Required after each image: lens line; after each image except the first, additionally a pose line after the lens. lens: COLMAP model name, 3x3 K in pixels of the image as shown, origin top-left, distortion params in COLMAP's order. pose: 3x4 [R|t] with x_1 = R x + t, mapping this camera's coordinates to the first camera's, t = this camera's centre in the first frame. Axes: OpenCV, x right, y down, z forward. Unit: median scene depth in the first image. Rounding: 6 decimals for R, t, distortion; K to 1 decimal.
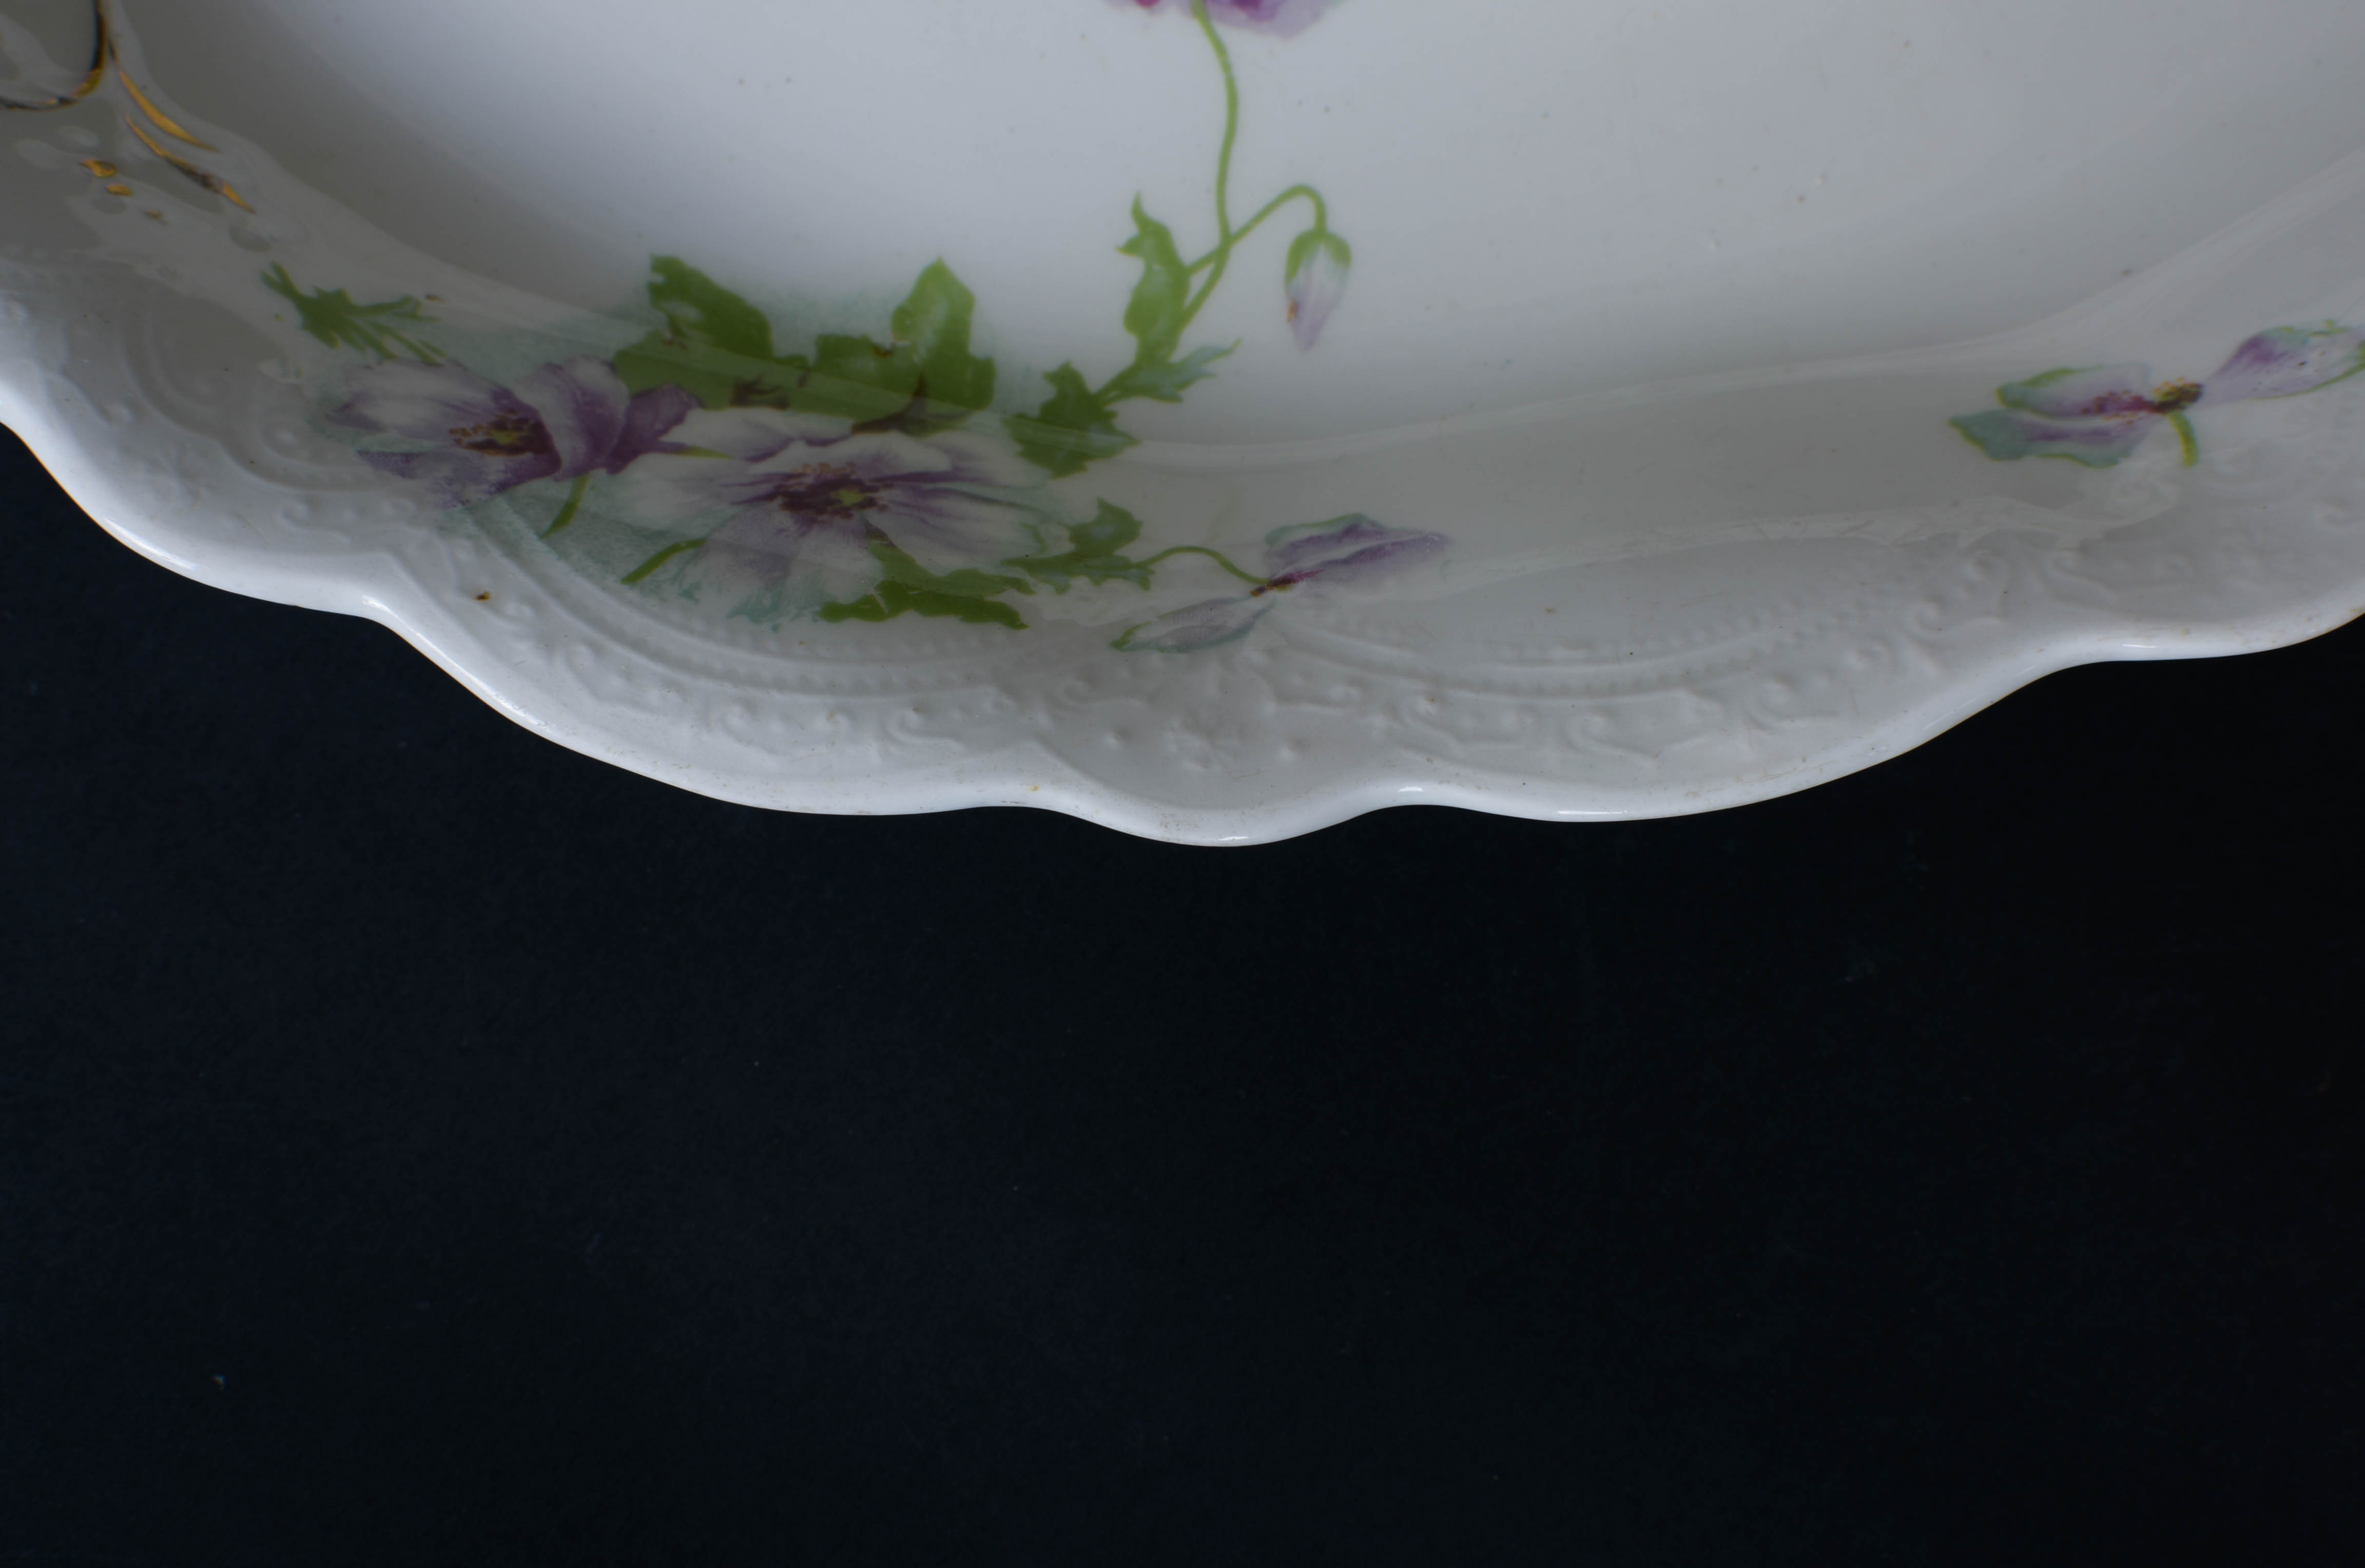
lens RADIAL K [[2931.8, 0, 1180.5], [0, 2931.8, 782.3], [0, 0, 1]] dist [0.067877, 0.000000]
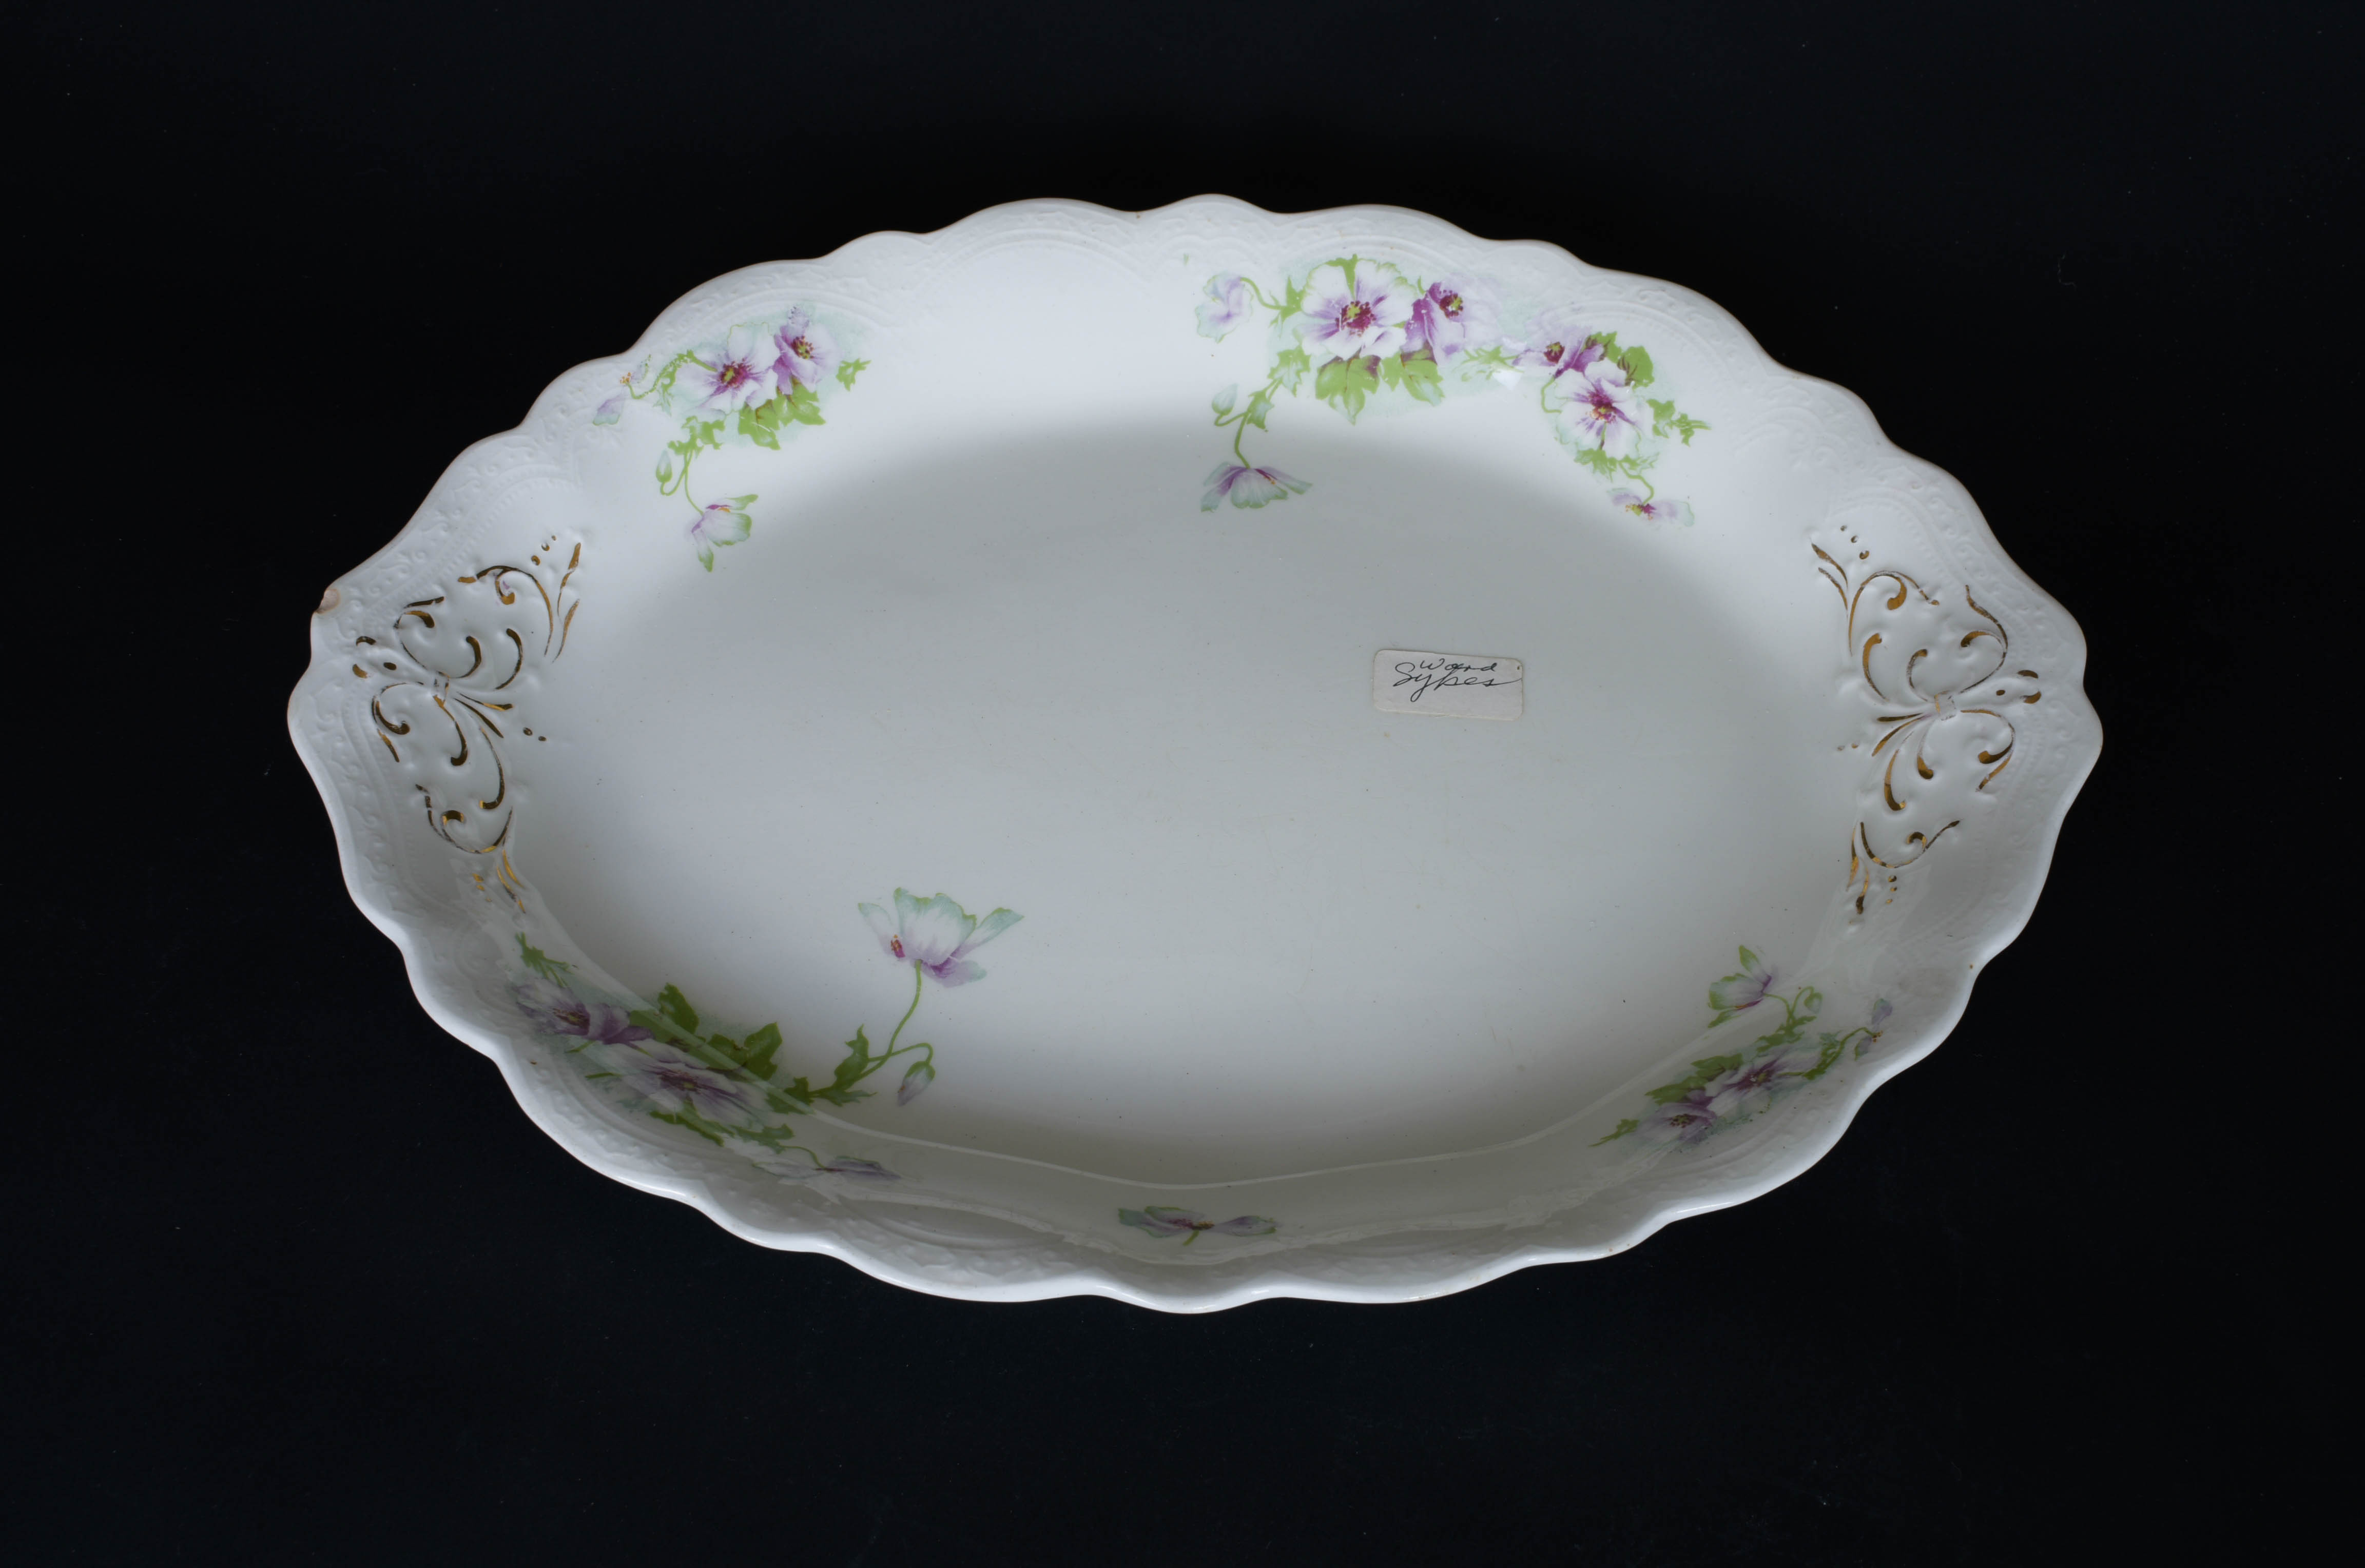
lens RADIAL K [[2931.8, 0, 1182.3], [0, 2931.8, 786.3], [0, 0, 1]] dist [0.067877, 0.000000]
pose [[0.935012, 0.301384, -0.186869, 0.650506], [-0.349920, 0.869608, -0.348337, 0.392944], [0.057519, 0.391088, 0.918554, -1.326926]]
